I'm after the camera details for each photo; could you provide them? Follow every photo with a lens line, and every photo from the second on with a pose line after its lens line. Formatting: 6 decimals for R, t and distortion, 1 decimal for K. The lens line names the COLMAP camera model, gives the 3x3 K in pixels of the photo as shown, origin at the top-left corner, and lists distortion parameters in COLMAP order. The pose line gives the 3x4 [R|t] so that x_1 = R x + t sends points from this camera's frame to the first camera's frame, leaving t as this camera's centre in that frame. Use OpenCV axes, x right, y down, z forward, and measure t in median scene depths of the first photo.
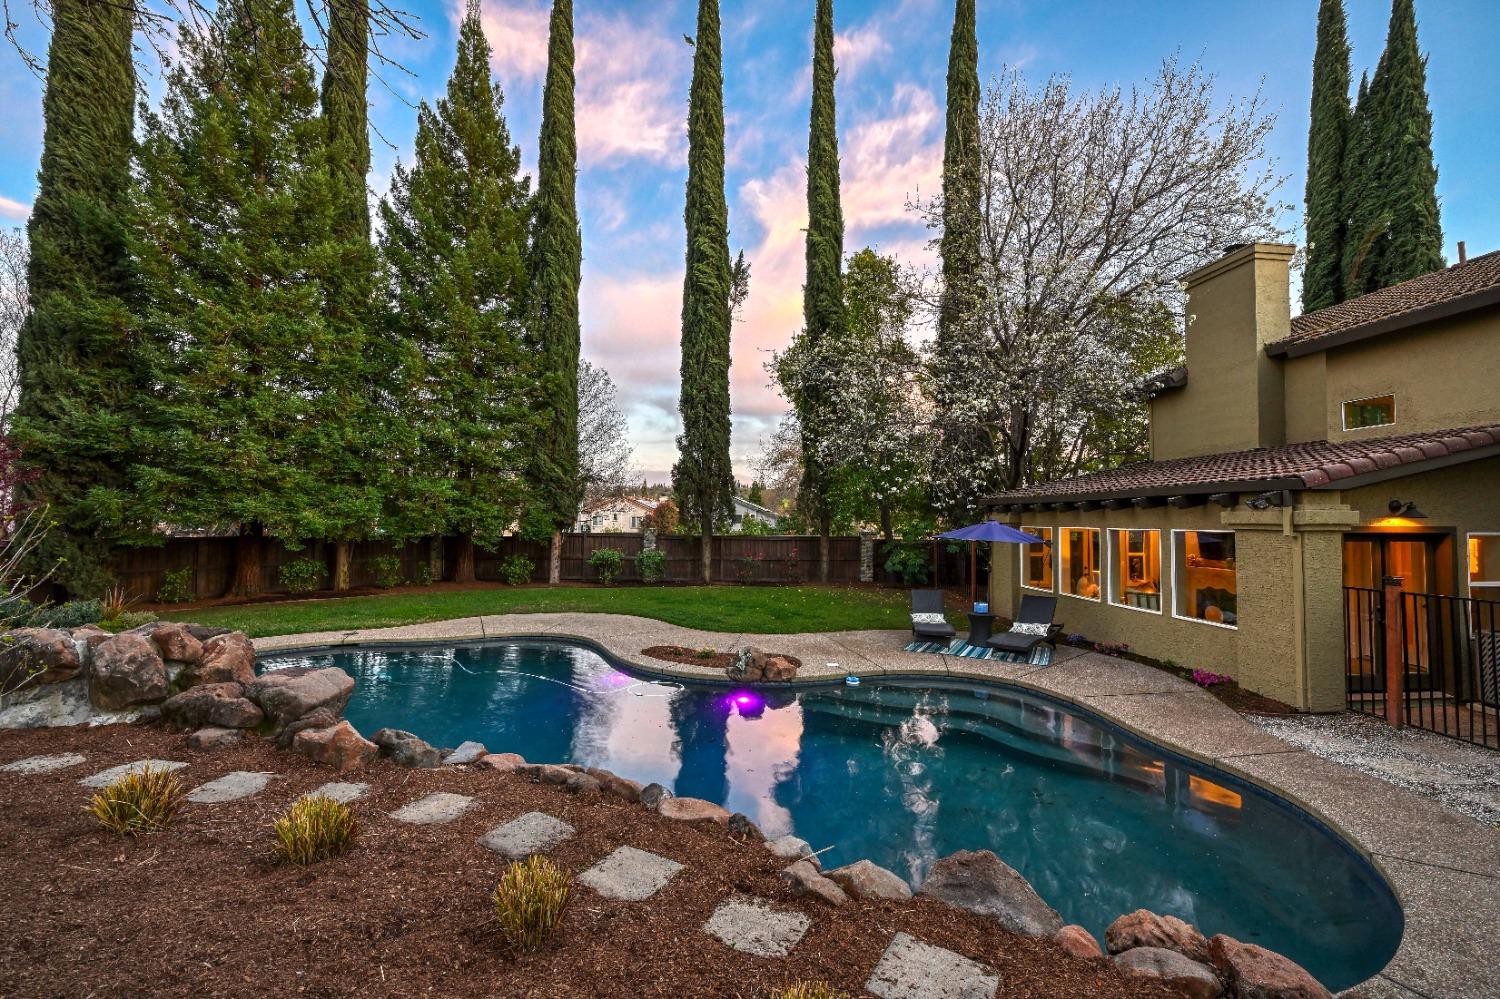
lens RADIAL K [[591.3, 0, 750.0], [0, 591.3, 499.5], [0, 0, 1]] dist [0.000137, 0.000158]
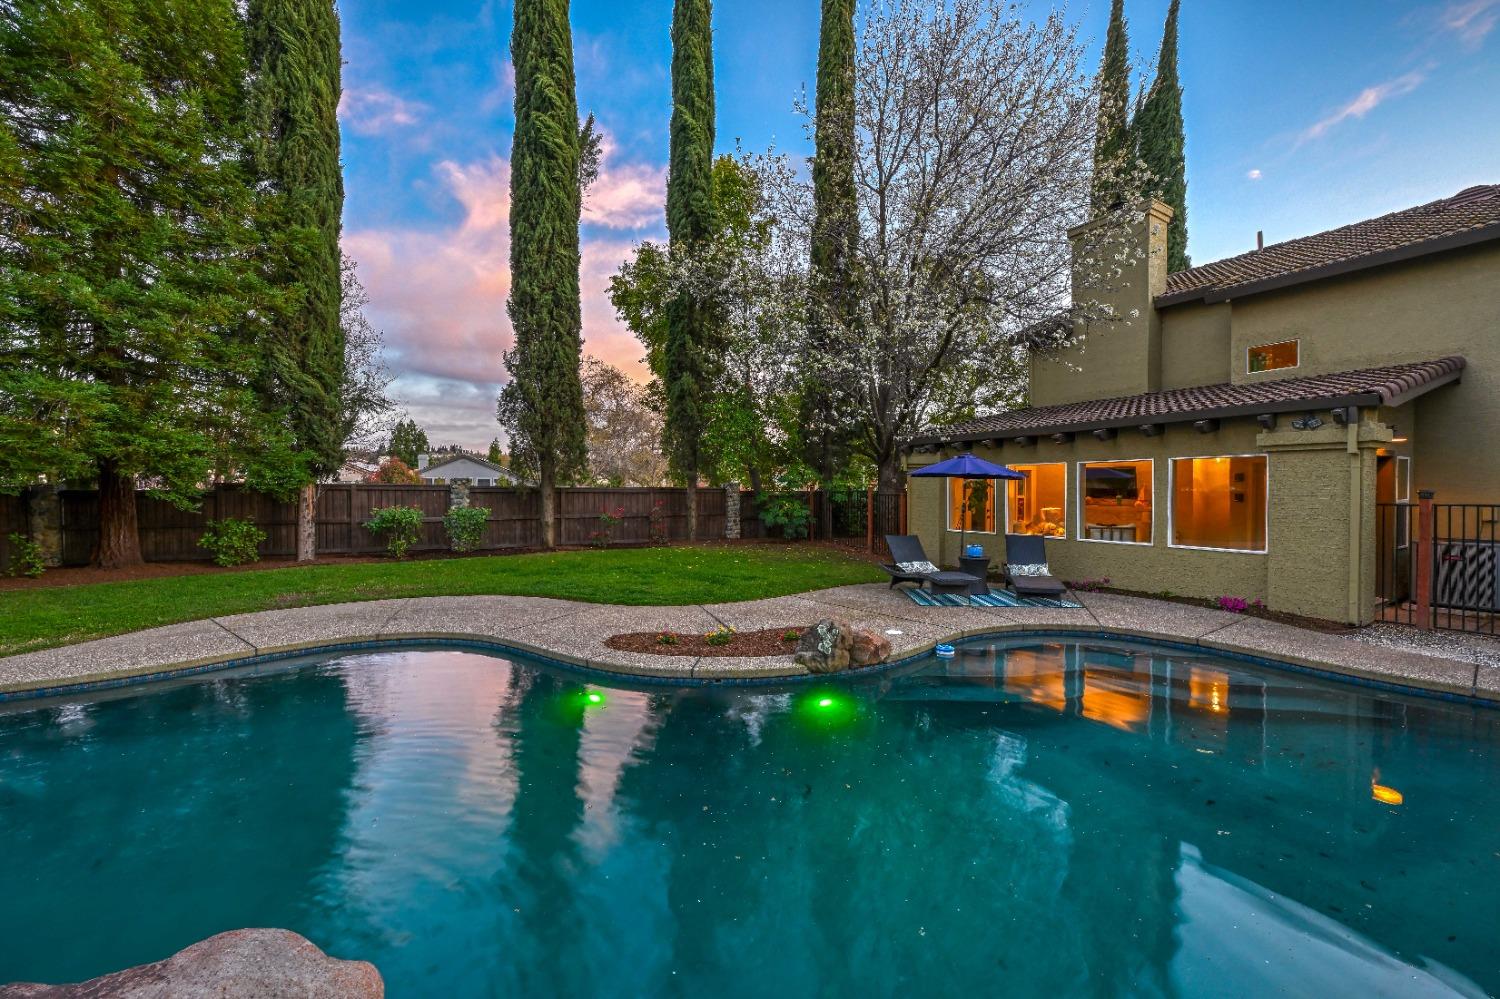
lens RADIAL K [[591.3, 0, 750.0], [0, 591.3, 499.5], [0, 0, 1]] dist [0.000137, 0.000158]
pose [[0.905157, -0.012879, 0.424883, -0.168953], [-0.009122, 0.998722, 0.049706, 0.039063], [-0.424980, -0.048868, 0.903883, 0.208039]]
